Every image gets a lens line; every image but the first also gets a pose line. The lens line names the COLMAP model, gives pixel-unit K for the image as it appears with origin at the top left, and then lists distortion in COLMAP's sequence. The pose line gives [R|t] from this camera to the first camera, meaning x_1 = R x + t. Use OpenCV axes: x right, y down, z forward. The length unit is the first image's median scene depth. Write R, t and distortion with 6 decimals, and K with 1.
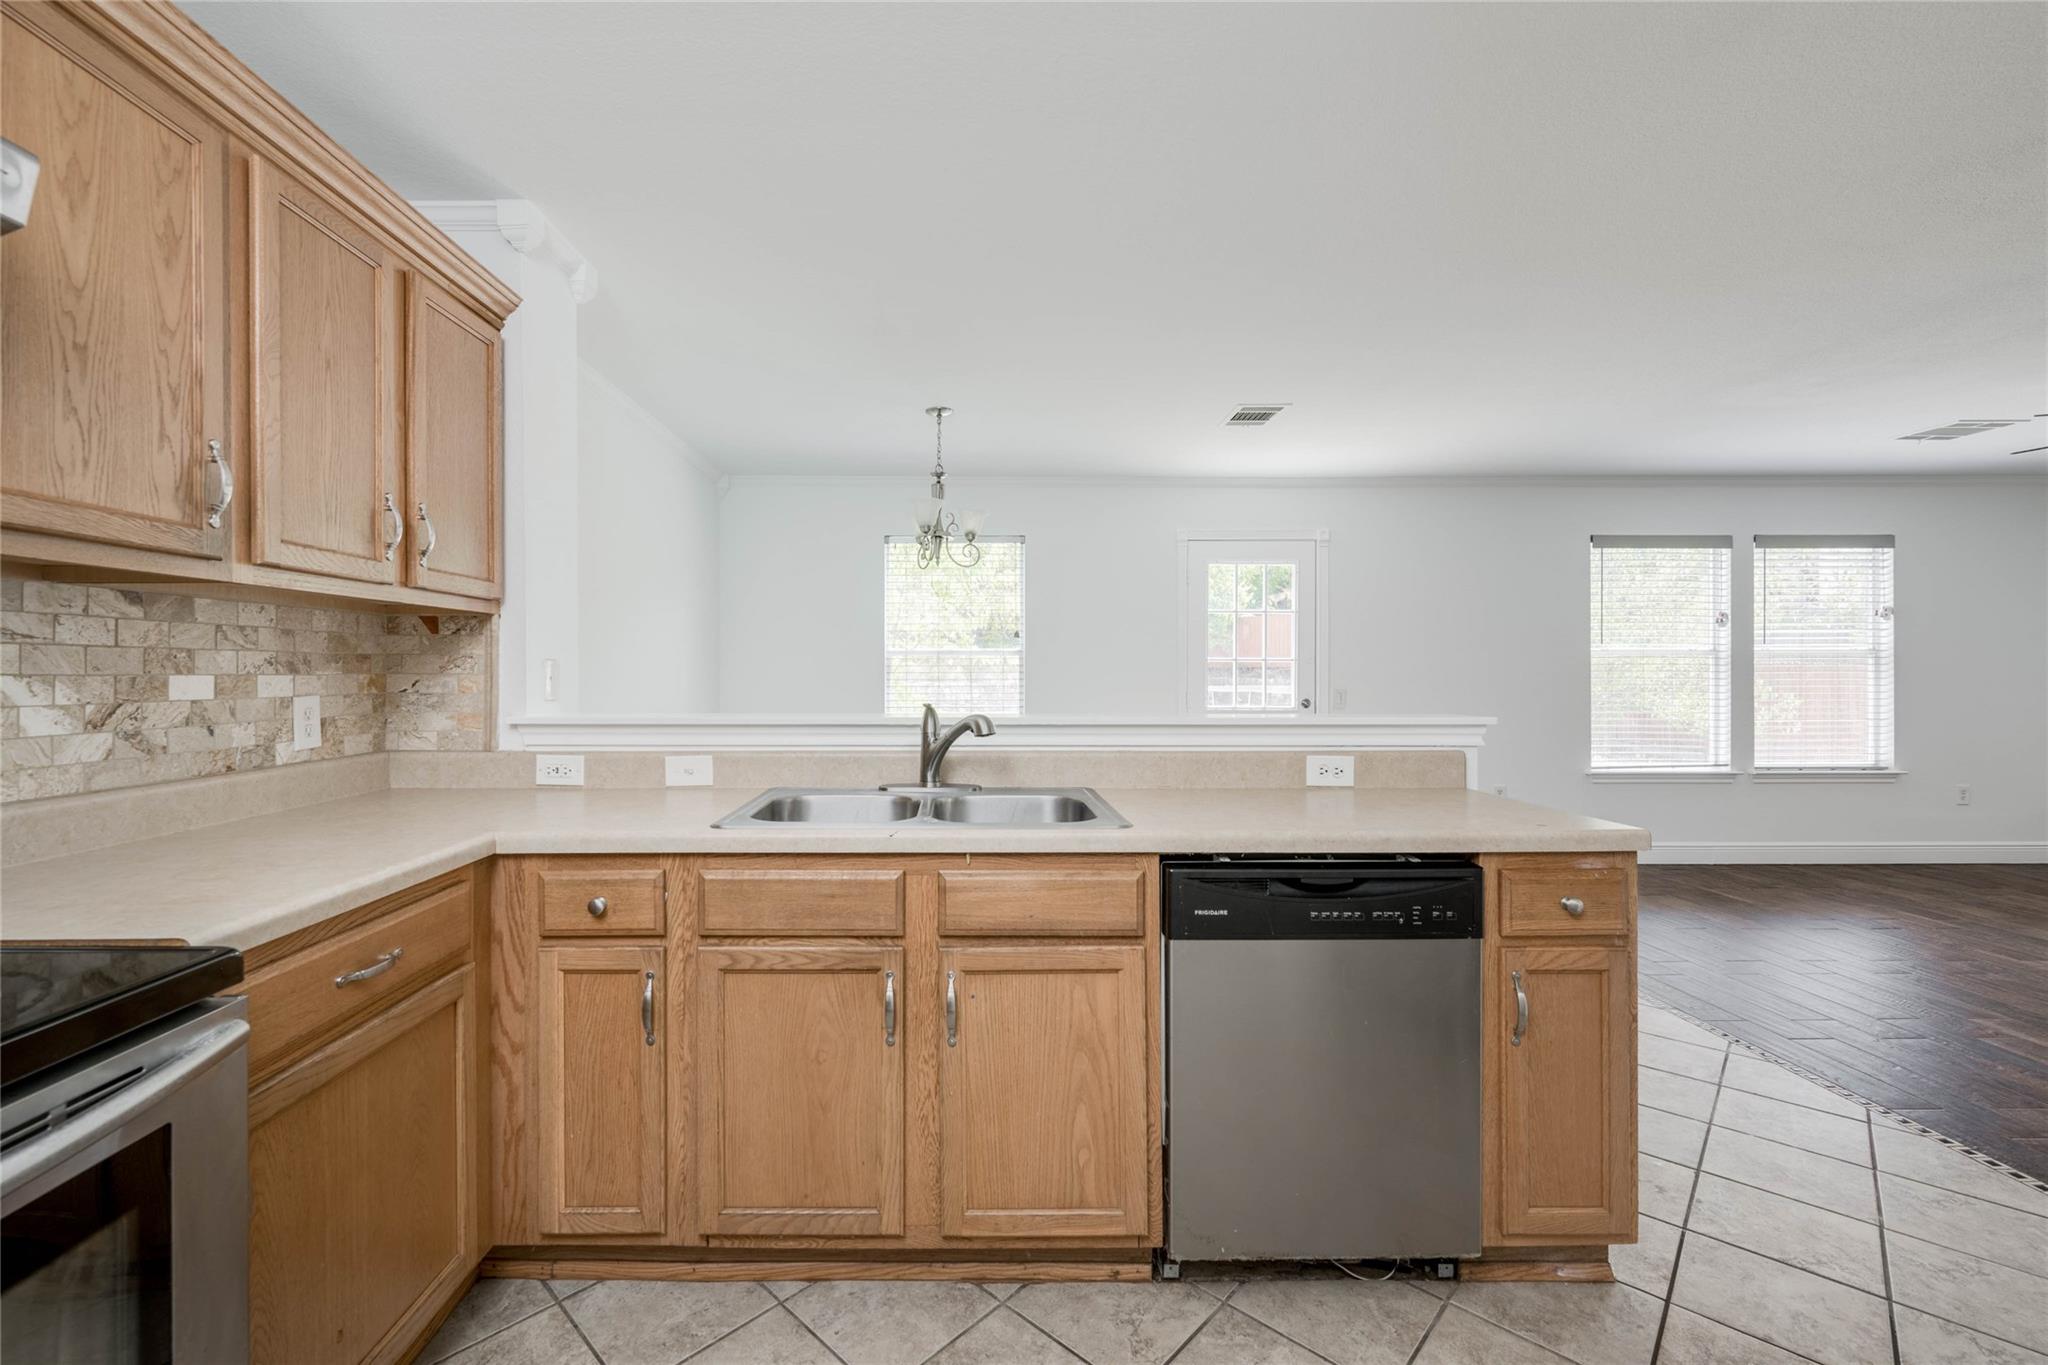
lens RADIAL K [[856.4, 0, 966.1], [0, 856.4, 672.9], [0, 0, 1]] dist [-0.000536, 0.000053]
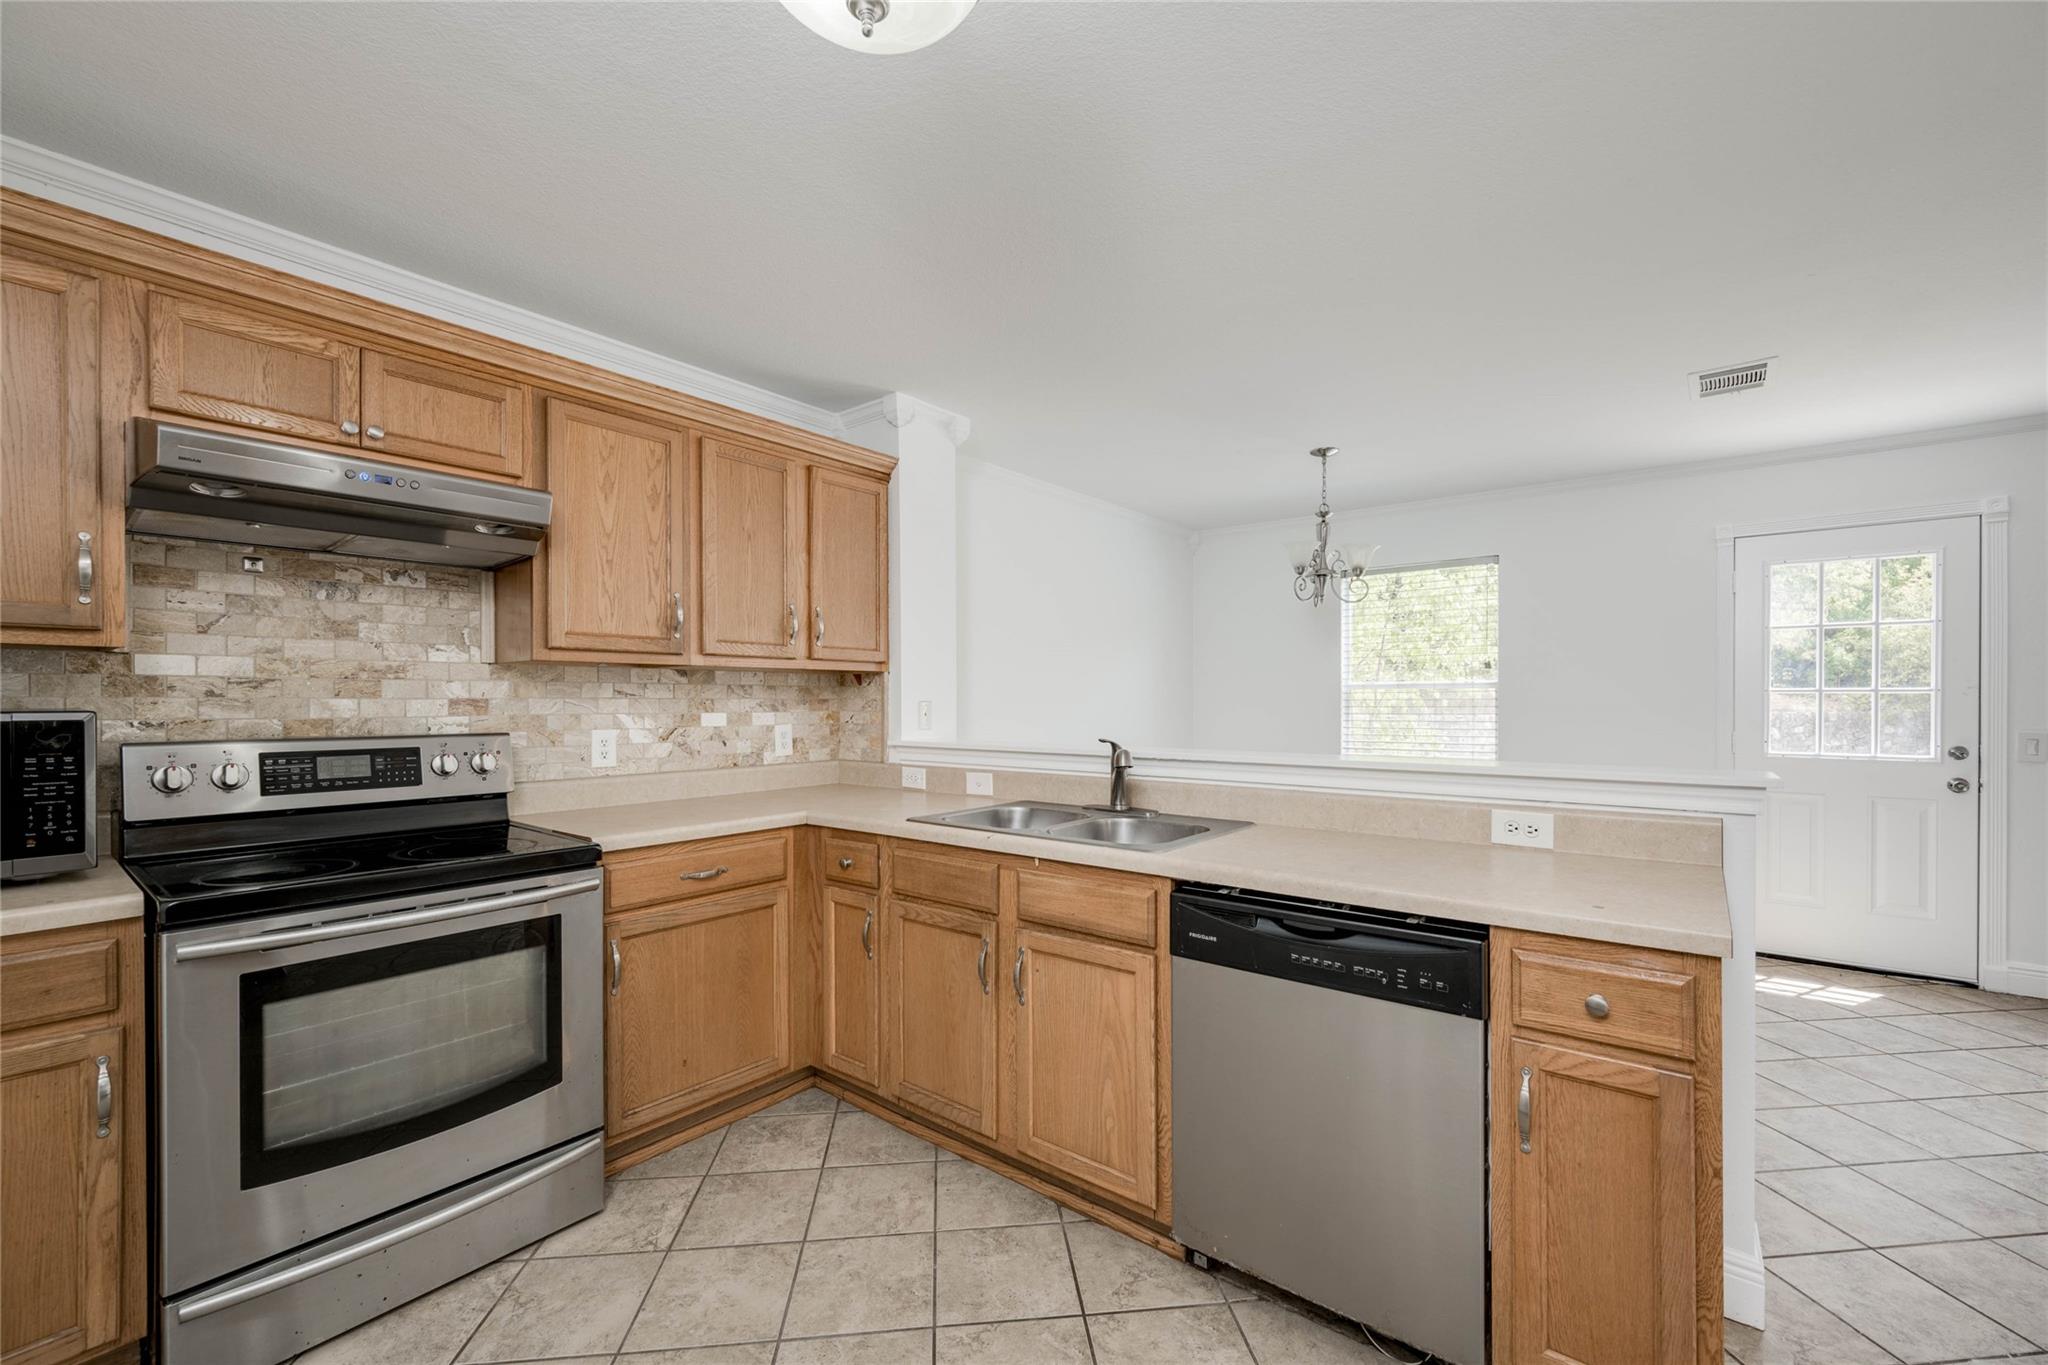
lens RADIAL K [[833.6, 0, 1032.9], [0, 833.6, 701.3], [0, 0, 1]] dist [-0.000063, -0.000050]
pose [[0.779953, -0.000782, -0.625837, 0.765809], [0.000754, 1.000000, -0.000311, -0.021686], [0.625837, -0.000230, 0.779954, 0.028858]]
